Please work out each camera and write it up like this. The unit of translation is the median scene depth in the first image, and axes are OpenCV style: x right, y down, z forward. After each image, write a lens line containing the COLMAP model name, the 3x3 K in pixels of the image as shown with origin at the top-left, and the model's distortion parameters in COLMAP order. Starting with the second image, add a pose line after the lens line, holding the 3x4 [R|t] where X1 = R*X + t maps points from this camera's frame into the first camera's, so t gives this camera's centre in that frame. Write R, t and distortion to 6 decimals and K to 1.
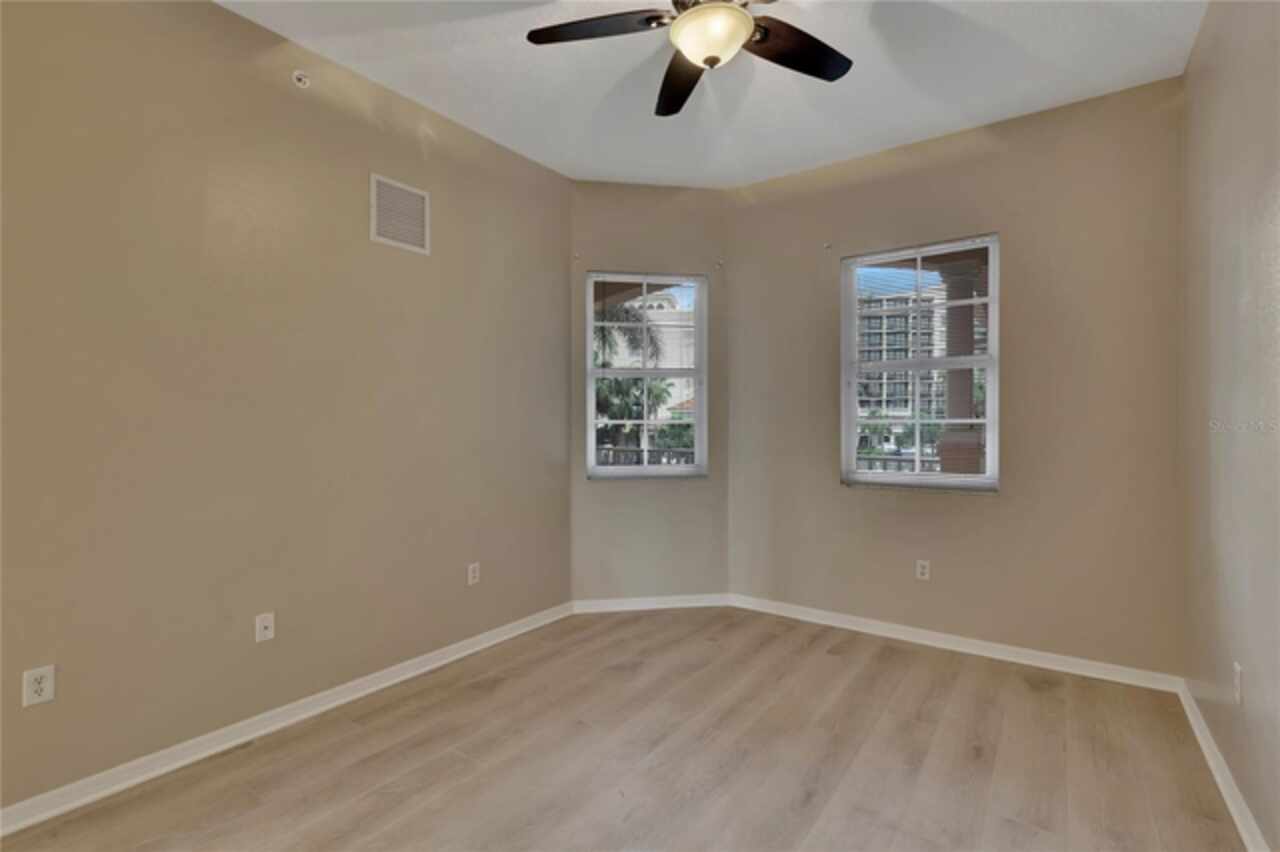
lens RADIAL K [[592.6, 0, 639.6], [0, 592.6, 416.7], [0, 0, 1]] dist [0.000491, -0.000105]
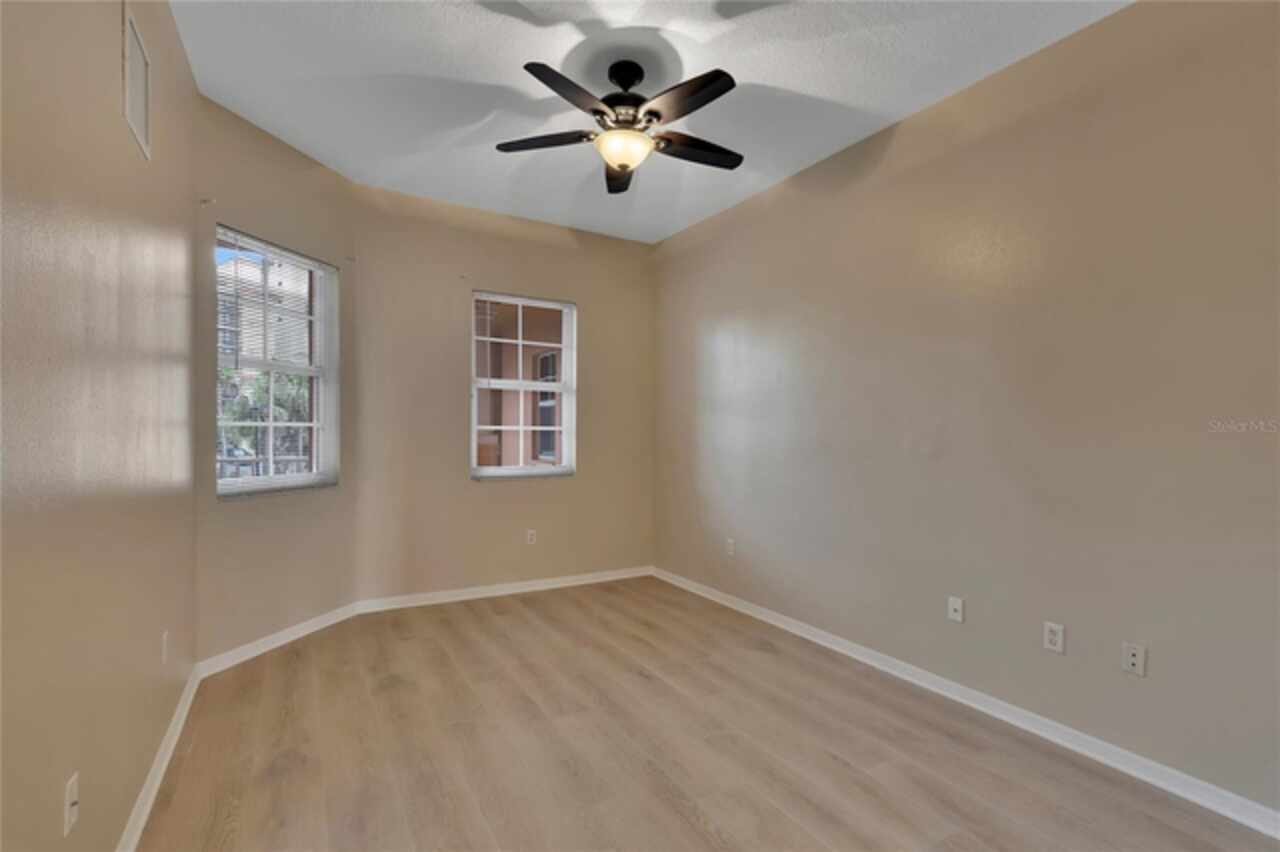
lens RADIAL K [[585.0, 0, 633.9], [0, 585.0, 423.2], [0, 0, 1]] dist [0.002194, -0.000087]
pose [[0.416358, 0.019205, 0.908998, -0.648043], [-0.024365, 0.999654, -0.009960, 0.005245], [-0.908874, -0.018001, 0.416681, 0.233829]]
